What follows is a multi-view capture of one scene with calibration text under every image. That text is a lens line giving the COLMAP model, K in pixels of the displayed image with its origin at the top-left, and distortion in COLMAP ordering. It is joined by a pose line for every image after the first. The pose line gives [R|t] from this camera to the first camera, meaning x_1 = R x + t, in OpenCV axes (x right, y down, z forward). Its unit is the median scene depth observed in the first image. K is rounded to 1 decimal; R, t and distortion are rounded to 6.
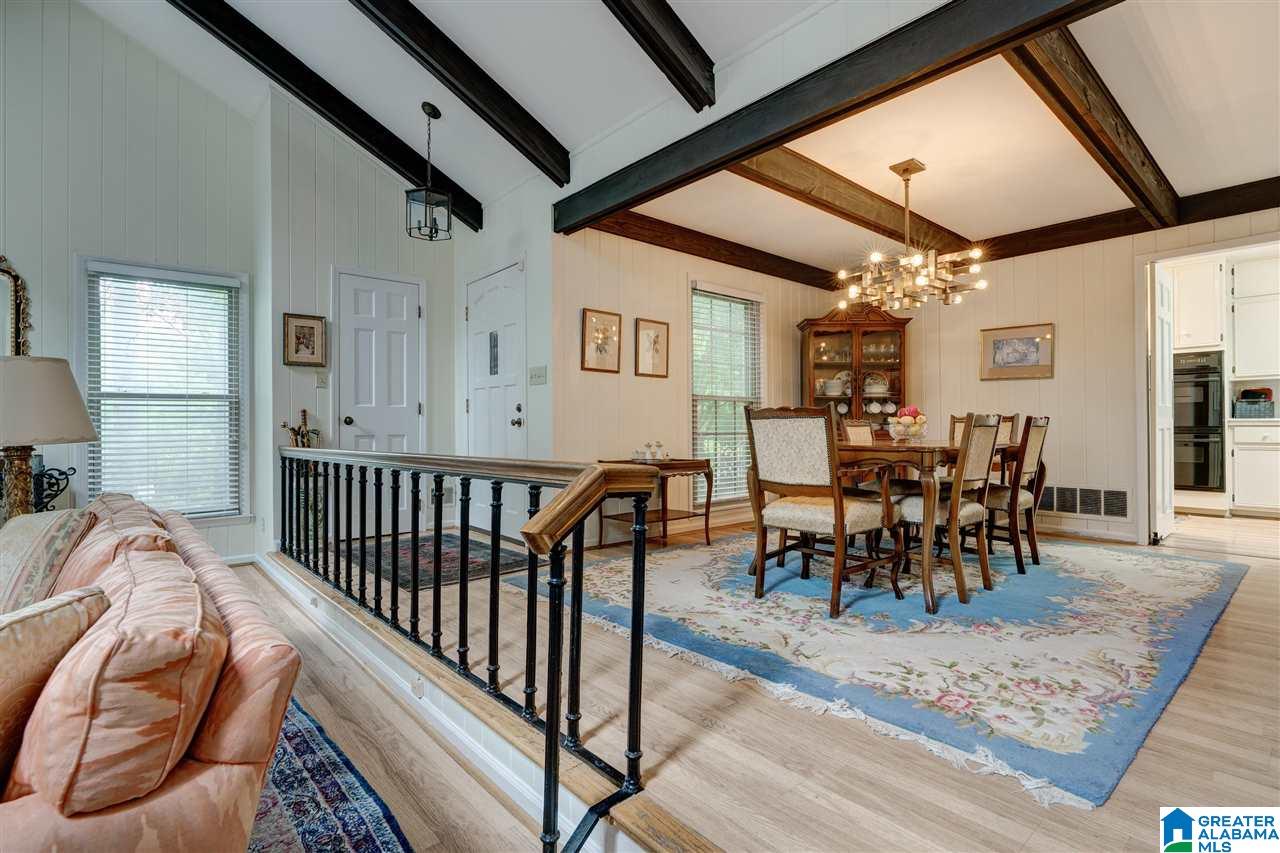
lens RADIAL K [[611.8, 0, 637.3], [0, 611.8, 417.9], [0, 0, 1]] dist [-0.004212, 0.000580]
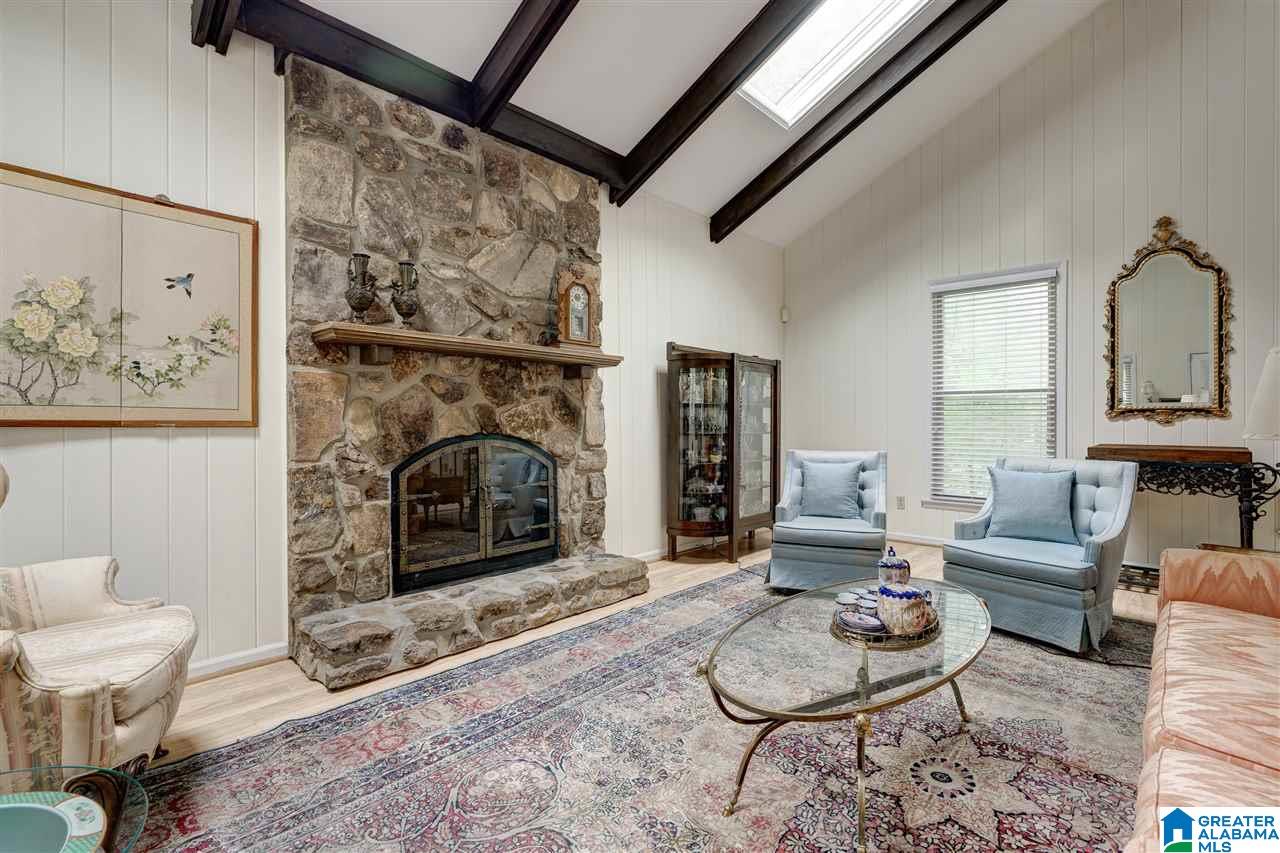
lens RADIAL K [[590.6, 0, 638.8], [0, 590.6, 423.1], [0, 0, 1]] dist [-0.007408, 0.000213]
pose [[0.112602, 0.009586, -0.993594, -0.157131], [0.011774, 0.999870, 0.010981, 0.000386], [0.993570, -0.012935, 0.112474, -0.066334]]
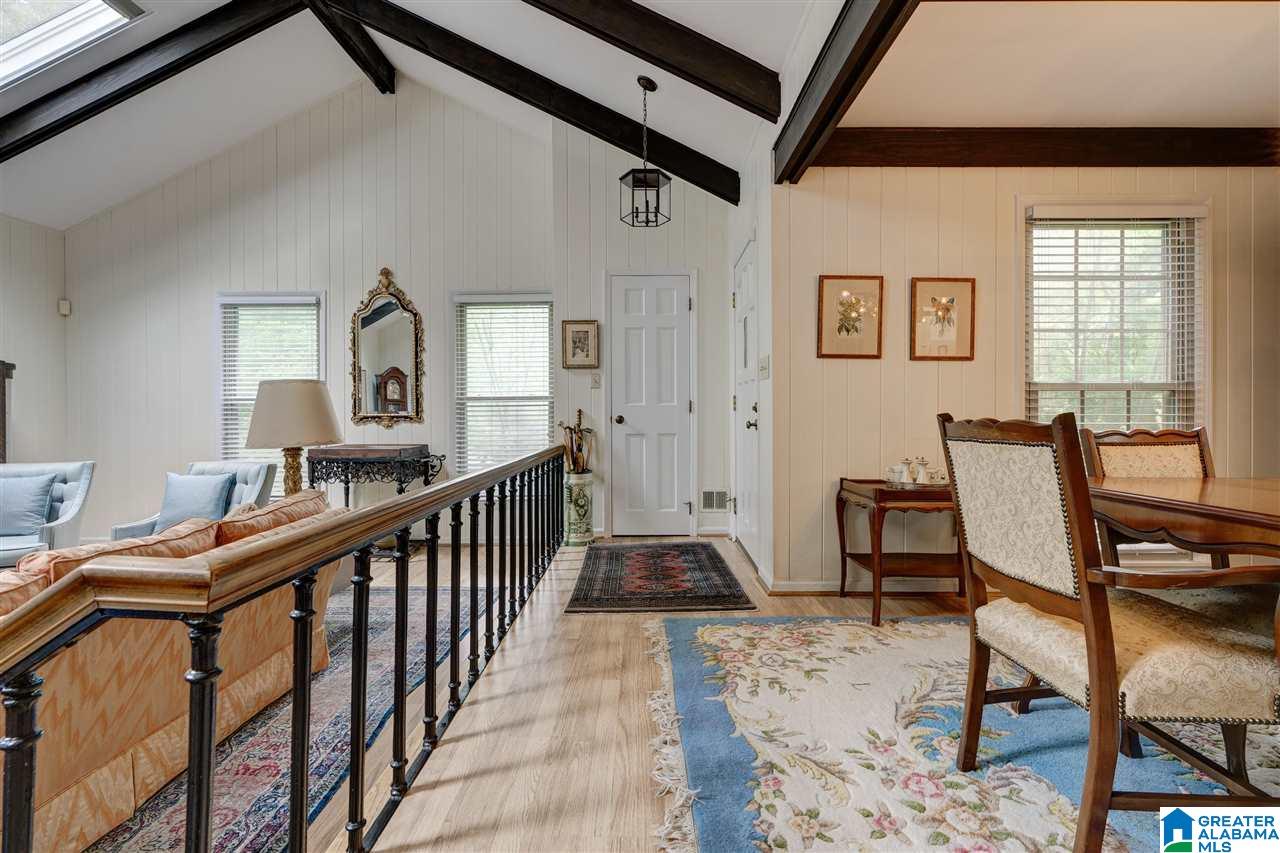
lens RADIAL K [[600.4, 0, 636.9], [0, 600.4, 411.9], [0, 0, 1]] dist [-0.003955, -0.000001]
pose [[0.753214, 0.001247, -0.657775, 0.238843], [0.008284, 0.999901, 0.011381, -0.022059], [0.657724, -0.014021, 0.753129, 0.302282]]
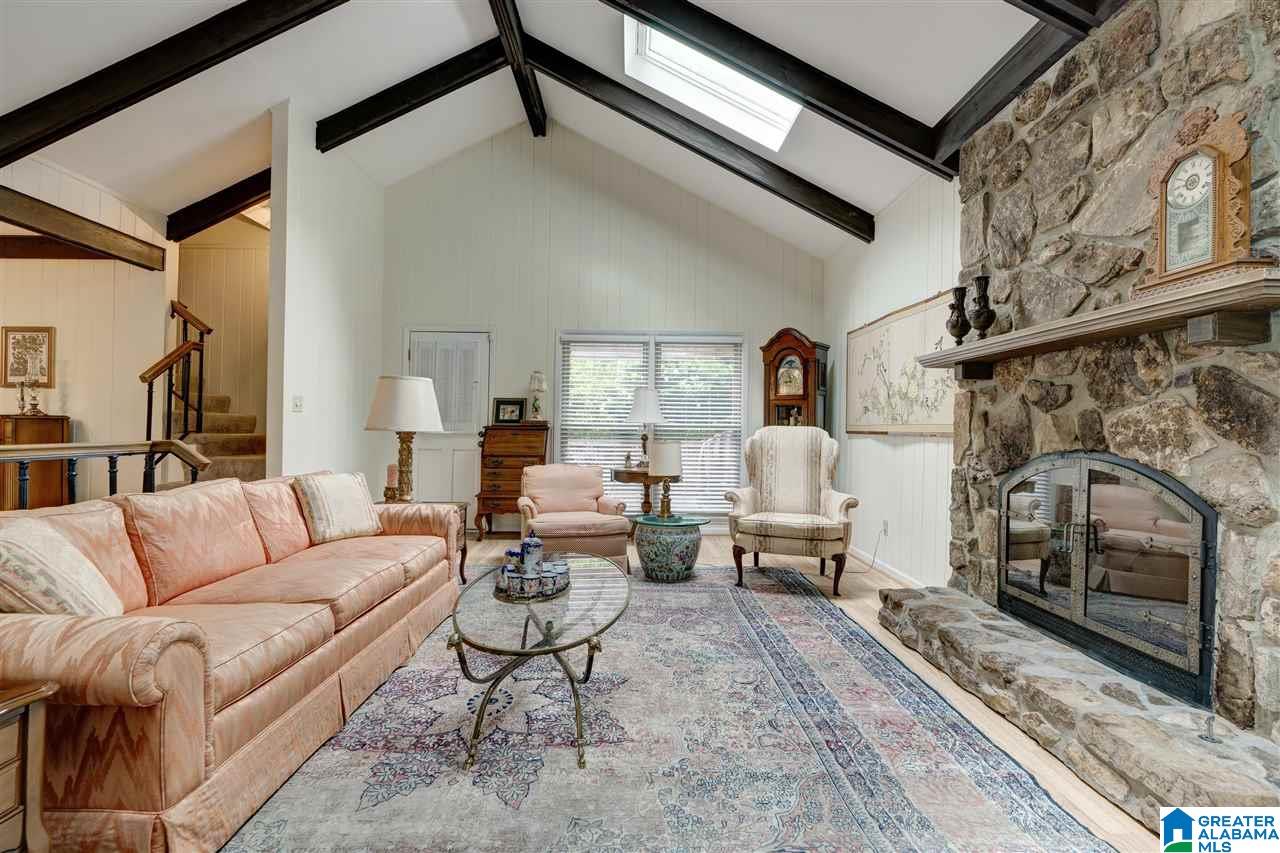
lens RADIAL K [[579.0, 0, 641.5], [0, 579.0, 423.8], [0, 0, 1]] dist [-0.001363, 0.000415]
pose [[-0.764629, 0.005770, 0.644445, -1.020559], [-0.014560, 0.999550, -0.026224, 0.016135], [-0.644306, -0.029435, -0.764201, 0.532953]]
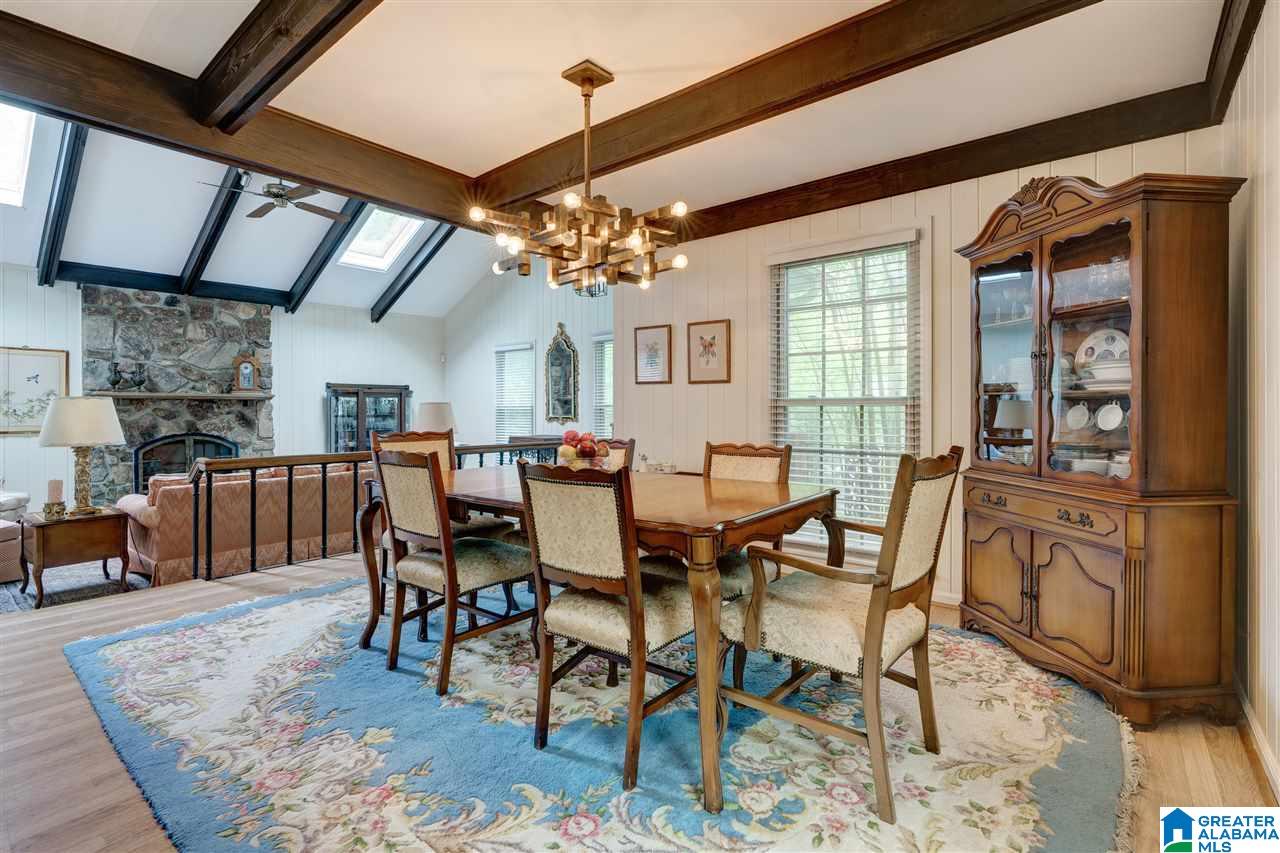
lens RADIAL K [[585.9, 0, 633.3], [0, 585.9, 408.9], [0, 0, 1]] dist [-0.004883, 0.000899]
pose [[0.166106, 0.005618, -0.986092, 0.986012], [0.017714, 0.999805, 0.008680, -0.044414], [0.985949, -0.018909, 0.165974, 0.848962]]
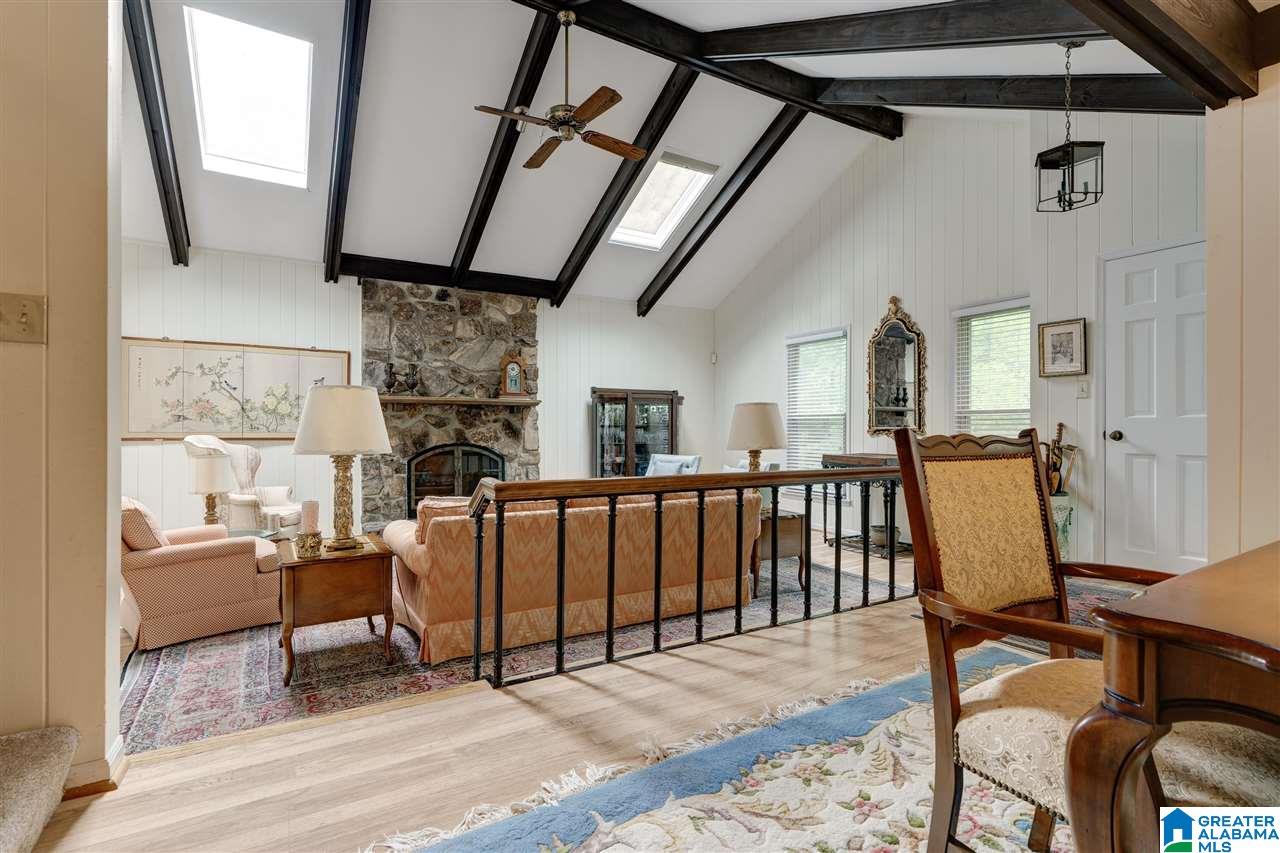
lens RADIAL K [[593.7, 0, 635.5], [0, 593.7, 427.6], [0, 0, 1]] dist [-0.011228, 0.000072]
pose [[-0.180781, 0.006273, -0.983503, 0.499521], [0.013473, 0.999902, 0.003902, -0.020610], [0.983431, -0.012545, -0.180848, 0.573562]]
